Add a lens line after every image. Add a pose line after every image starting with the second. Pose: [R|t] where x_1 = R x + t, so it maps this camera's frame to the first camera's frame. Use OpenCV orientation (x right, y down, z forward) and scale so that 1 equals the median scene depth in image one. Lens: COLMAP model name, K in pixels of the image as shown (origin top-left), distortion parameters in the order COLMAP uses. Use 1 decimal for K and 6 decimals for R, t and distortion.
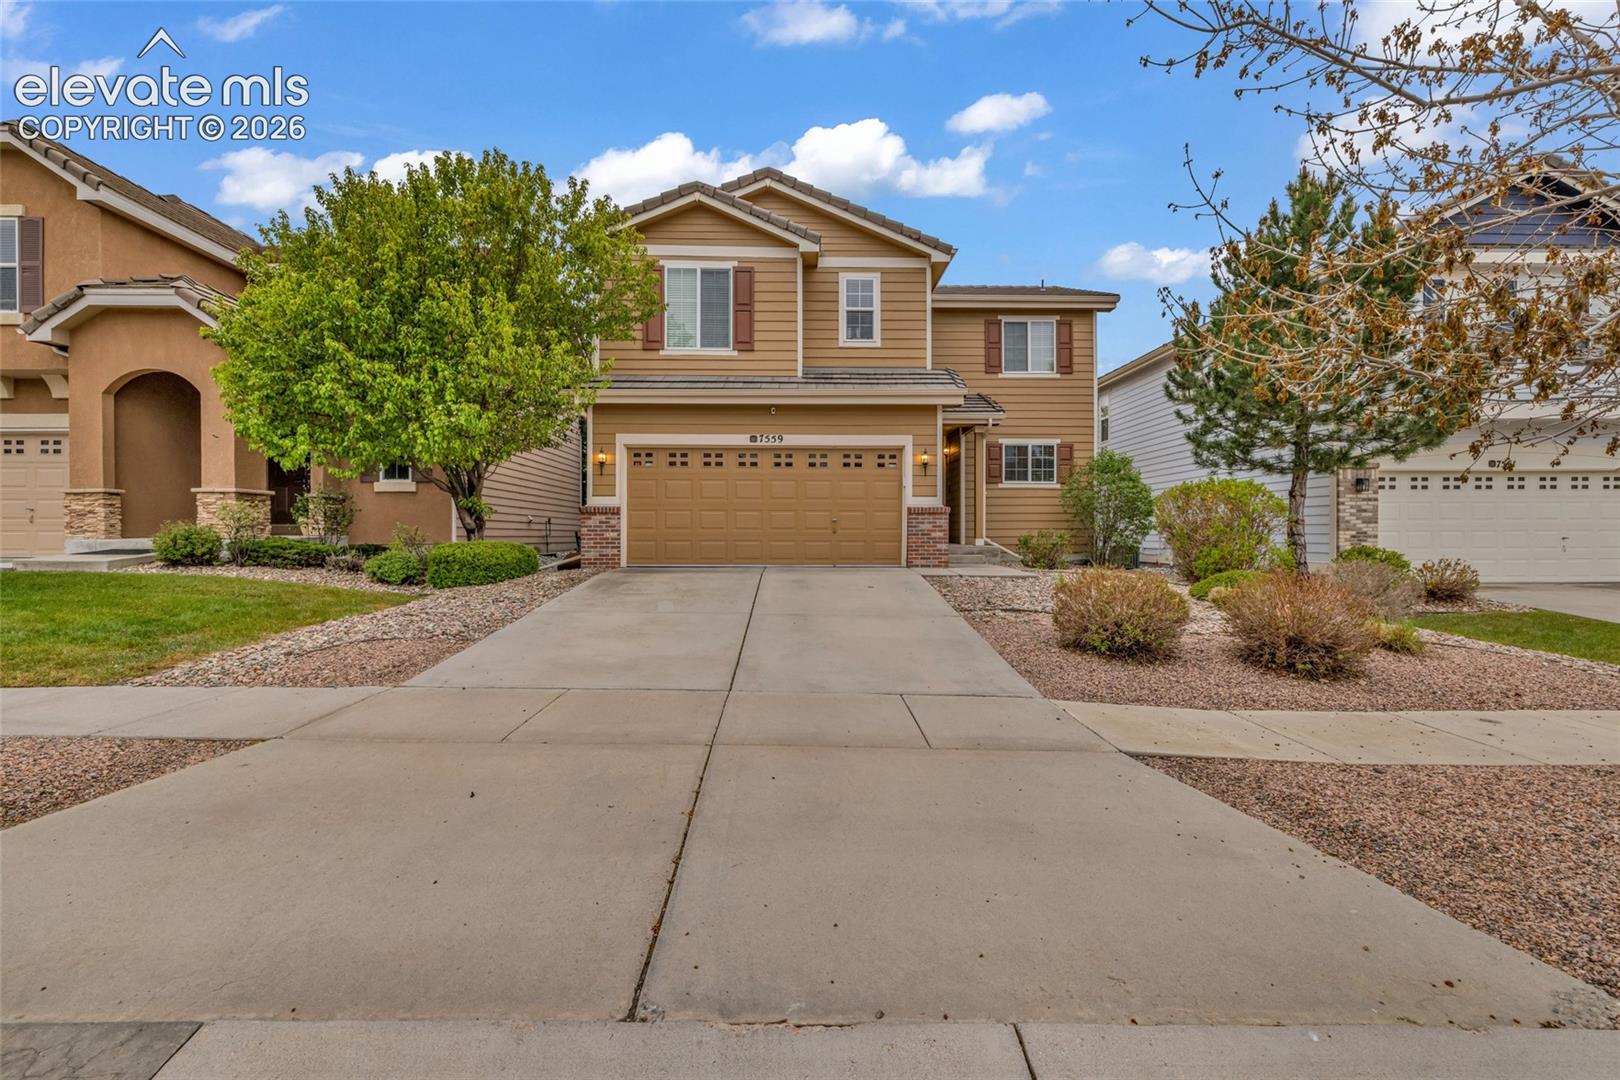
lens RADIAL K [[671.8, 0, 794.5], [0, 671.8, 529.9], [0, 0, 1]] dist [0.000513, 0.000453]
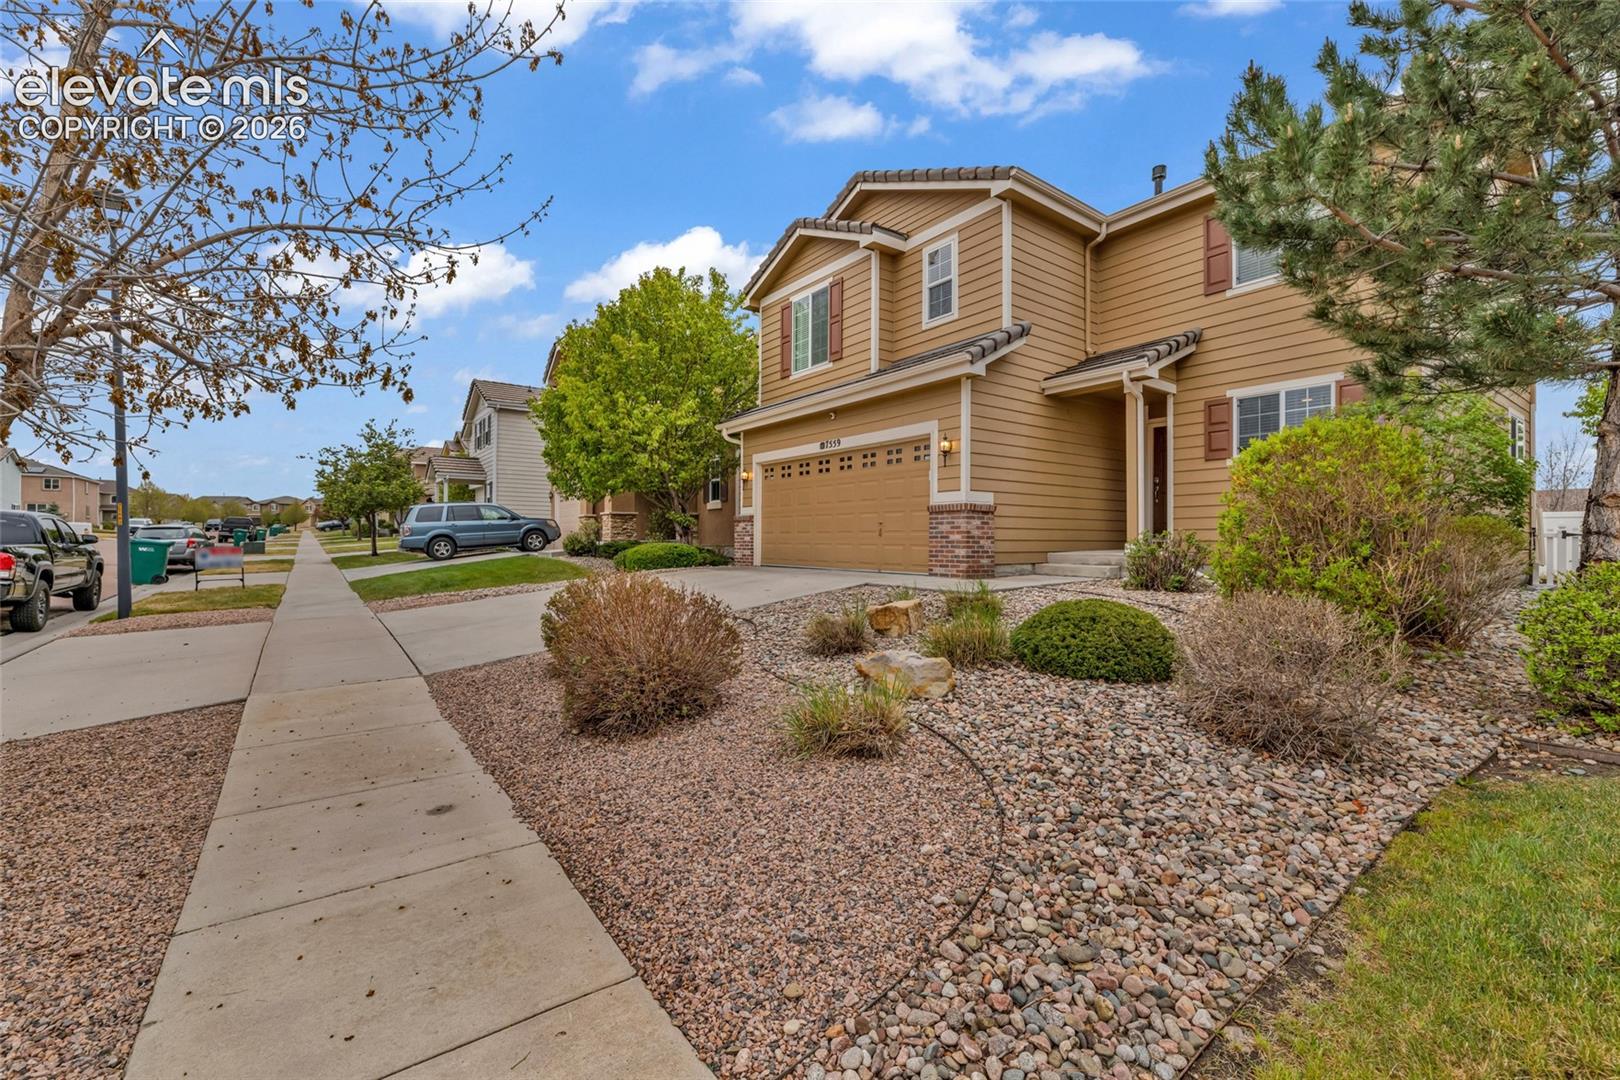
lens RADIAL K [[671.8, 0, 818.3], [0, 671.8, 534.6], [0, 0, 1]] dist [0.000513, 0.000453]
pose [[0.581044, -0.007055, -0.813841, 0.752217], [0.001529, 0.999970, -0.007578, 0.009290], [0.813871, 0.003159, 0.581038, 0.377601]]
